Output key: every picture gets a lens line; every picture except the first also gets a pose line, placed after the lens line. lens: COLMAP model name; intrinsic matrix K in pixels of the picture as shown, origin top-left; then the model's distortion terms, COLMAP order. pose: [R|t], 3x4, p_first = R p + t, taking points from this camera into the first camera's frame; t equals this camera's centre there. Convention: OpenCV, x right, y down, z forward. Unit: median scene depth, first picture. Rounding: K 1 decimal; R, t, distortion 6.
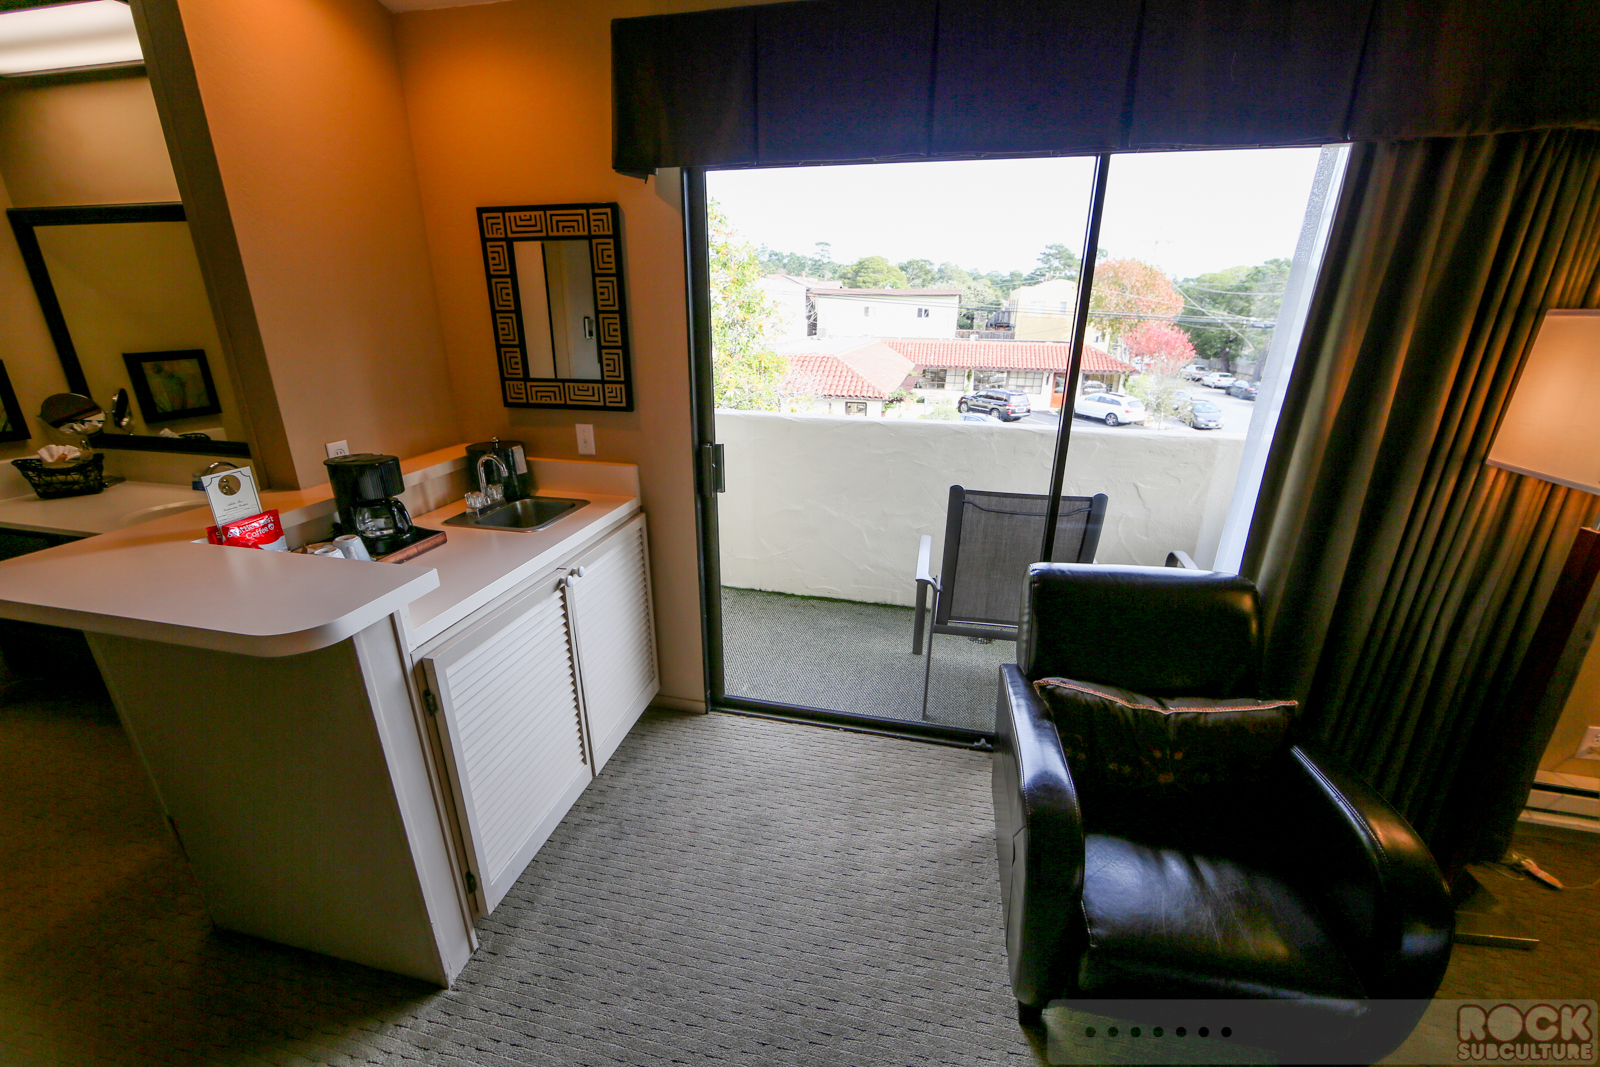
lens RADIAL K [[630.5, 0, 802.4], [0, 630.5, 533.4], [0, 0, 1]] dist [-0.015743, 0.004328]
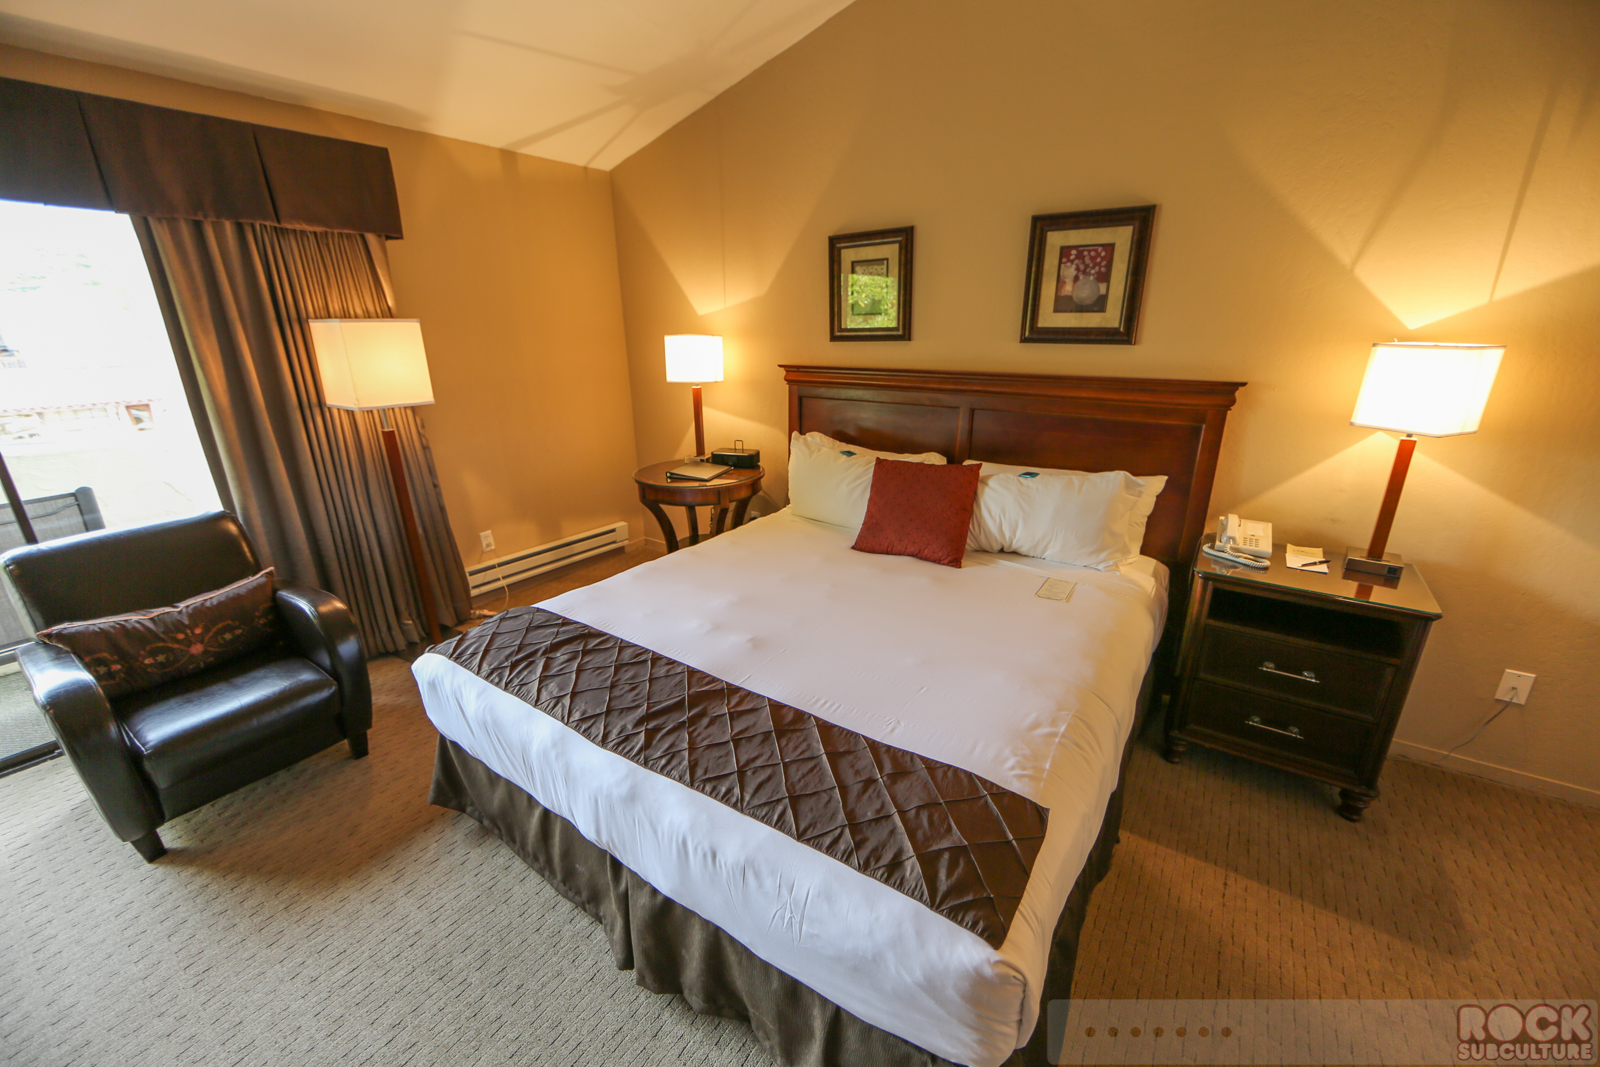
lens RADIAL K [[630.5, 0, 802.4], [0, 630.5, 533.4], [0, 0, 1]] dist [-0.015743, 0.004328]
pose [[0.374938, -0.309038, 0.874023, -0.042702], [0.321447, 0.927649, 0.190105, 0.212615], [-0.869536, 0.209674, 0.447151, -0.595739]]
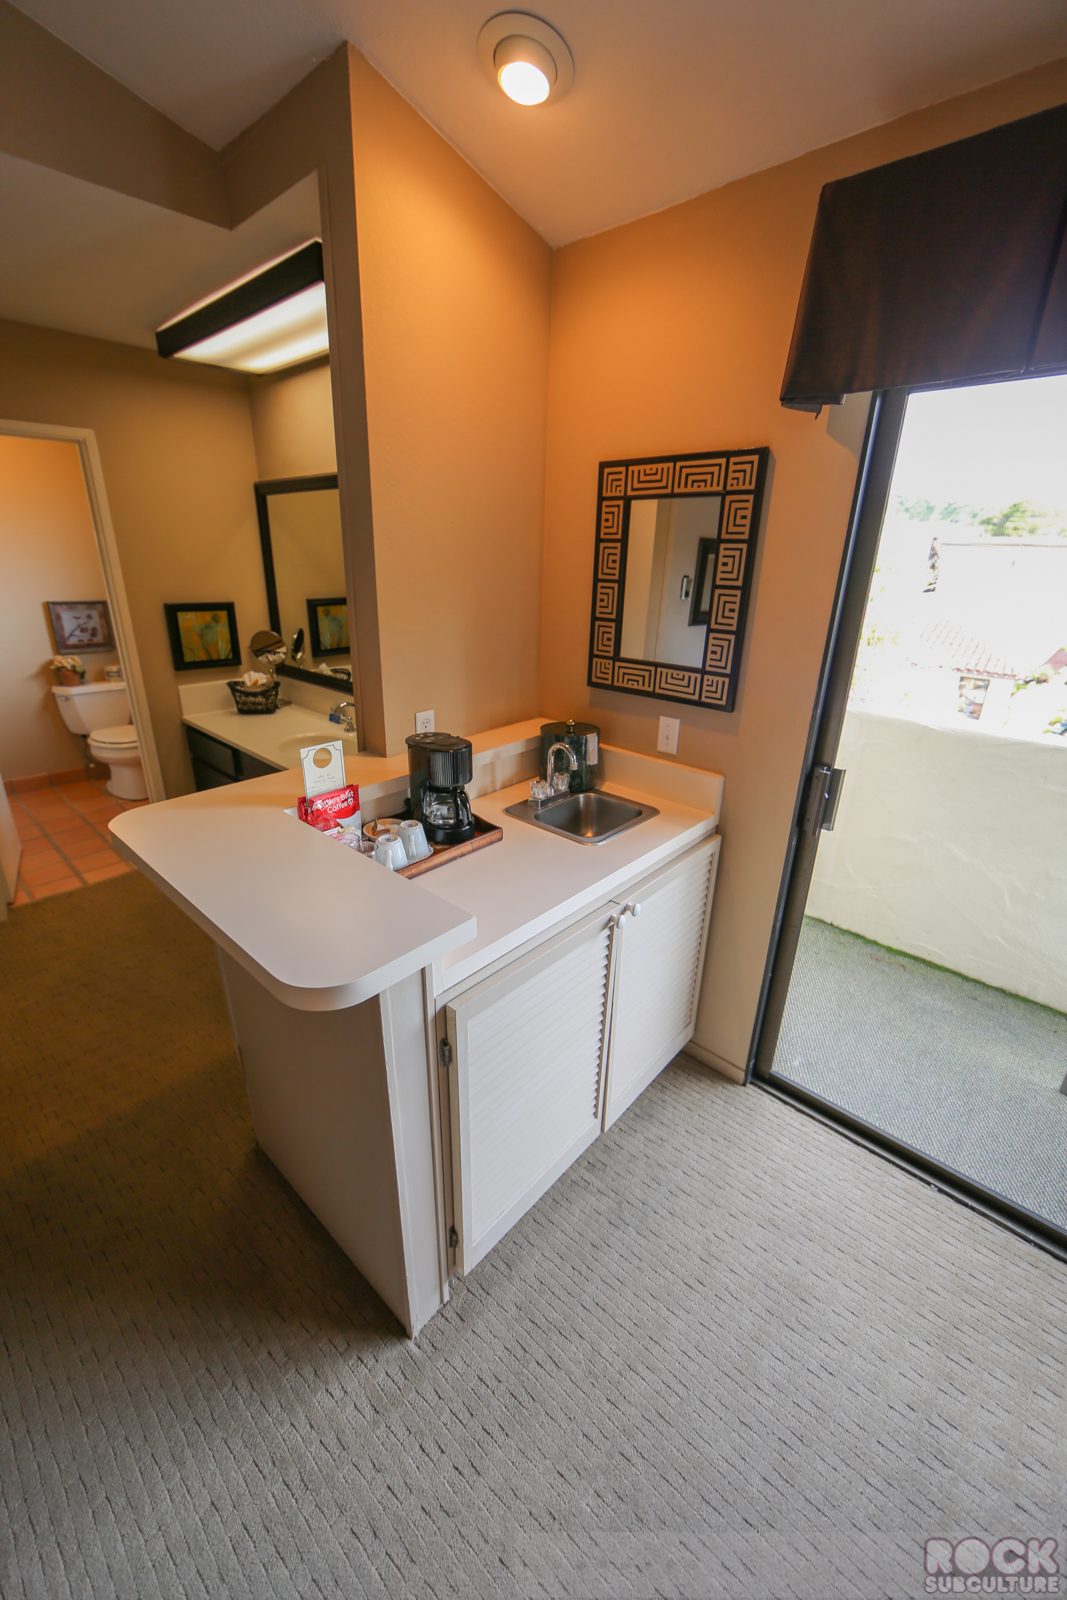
lens RADIAL K [[630.5, 0, 535.1], [0, 630.5, 798.1], [0, 0, 1]] dist [-0.015743, 0.004328]
pose [[0.867393, 0.190917, -0.459544, -0.096356], [-0.179357, 0.981350, 0.069162, -0.094535], [0.464178, 0.022432, 0.885458, 0.174137]]
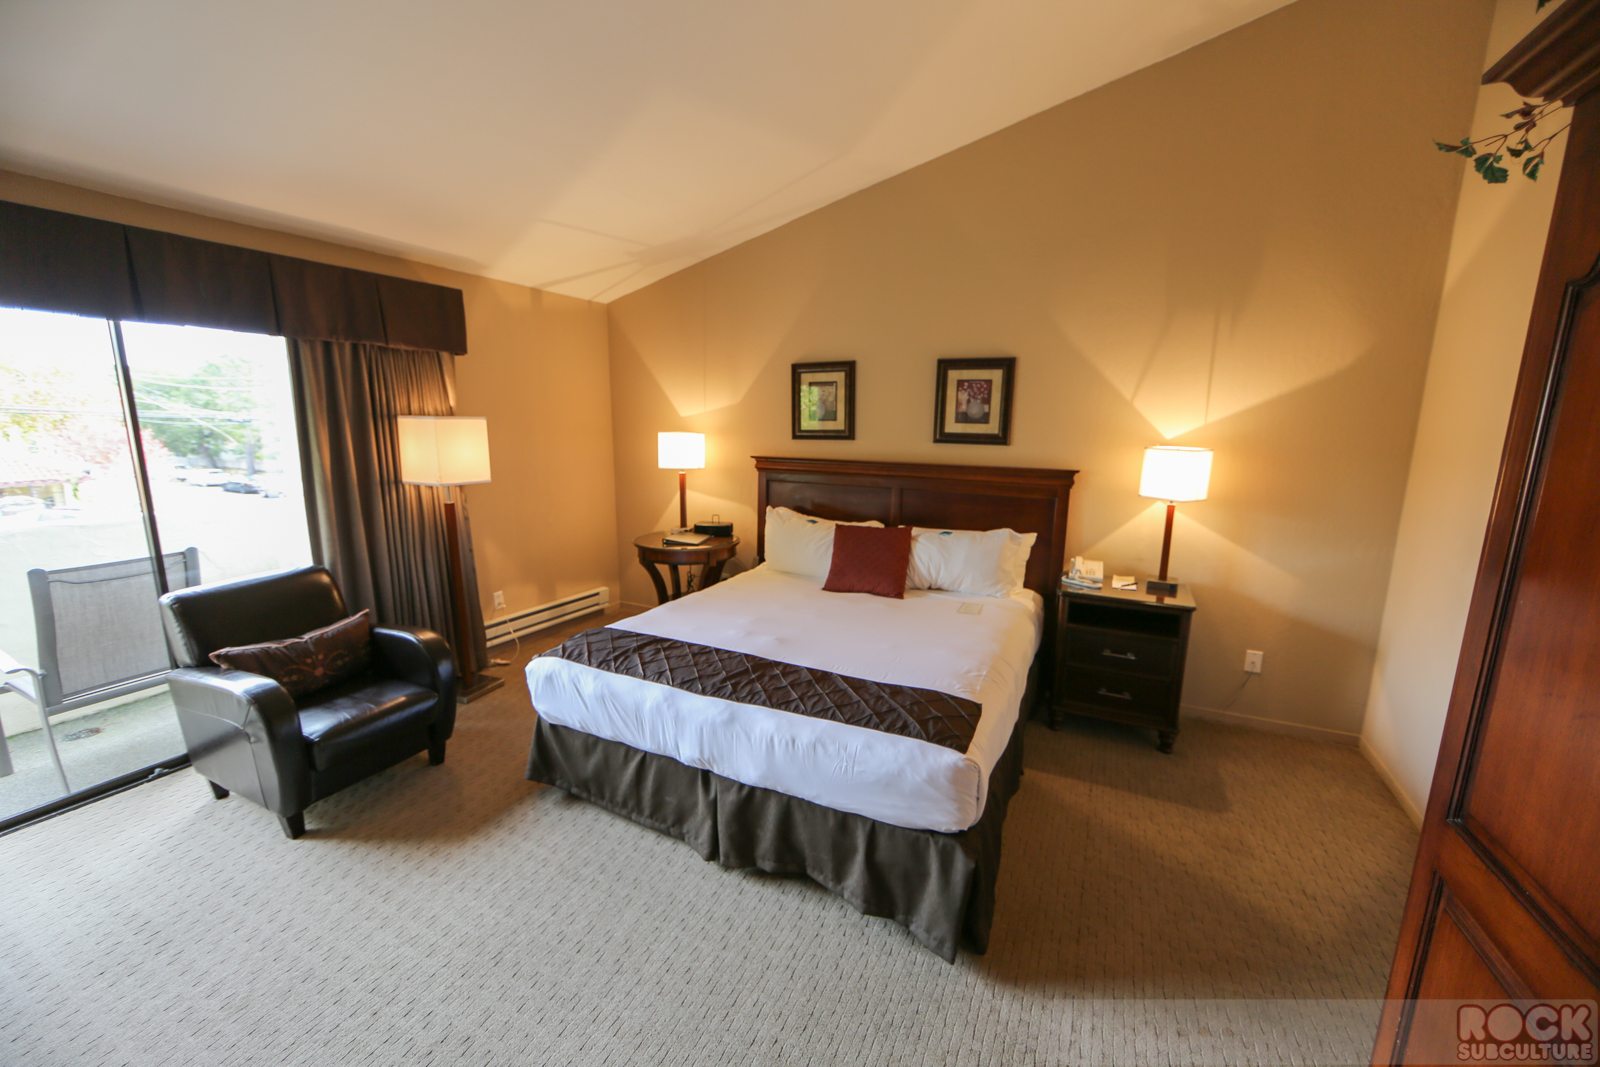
lens RADIAL K [[630.5, 0, 802.4], [0, 630.5, 533.4], [0, 0, 1]] dist [-0.015743, 0.004328]
pose [[0.229652, -0.184194, 0.955684, -0.483924], [0.314408, 0.943322, 0.106259, 0.175319], [-0.921090, 0.276072, 0.274548, -0.571159]]
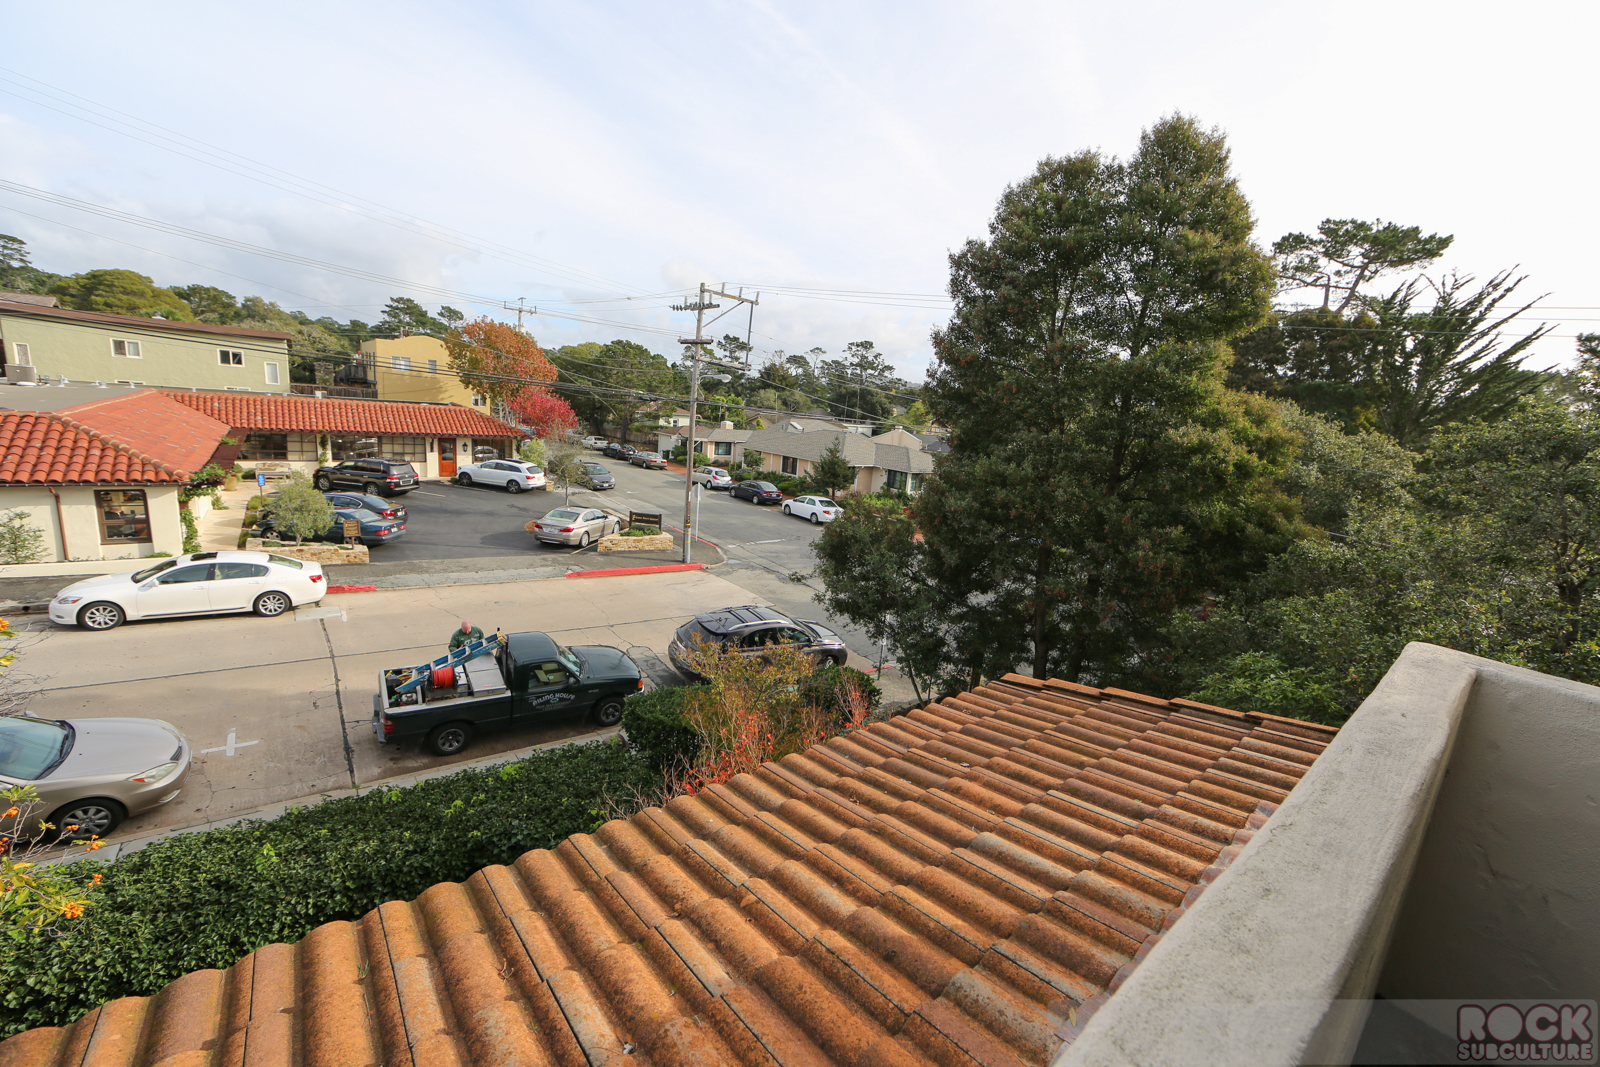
lens RADIAL K [[630.5, 0, 802.4], [0, 630.5, 533.4], [0, 0, 1]] dist [-0.015743, 0.004328]
pose [[0.613596, -0.117924, 0.780765, 0.174690], [0.189433, 0.981894, -0.000572, -0.483818], [-0.766561, 0.148253, 0.624824, 1.385103]]
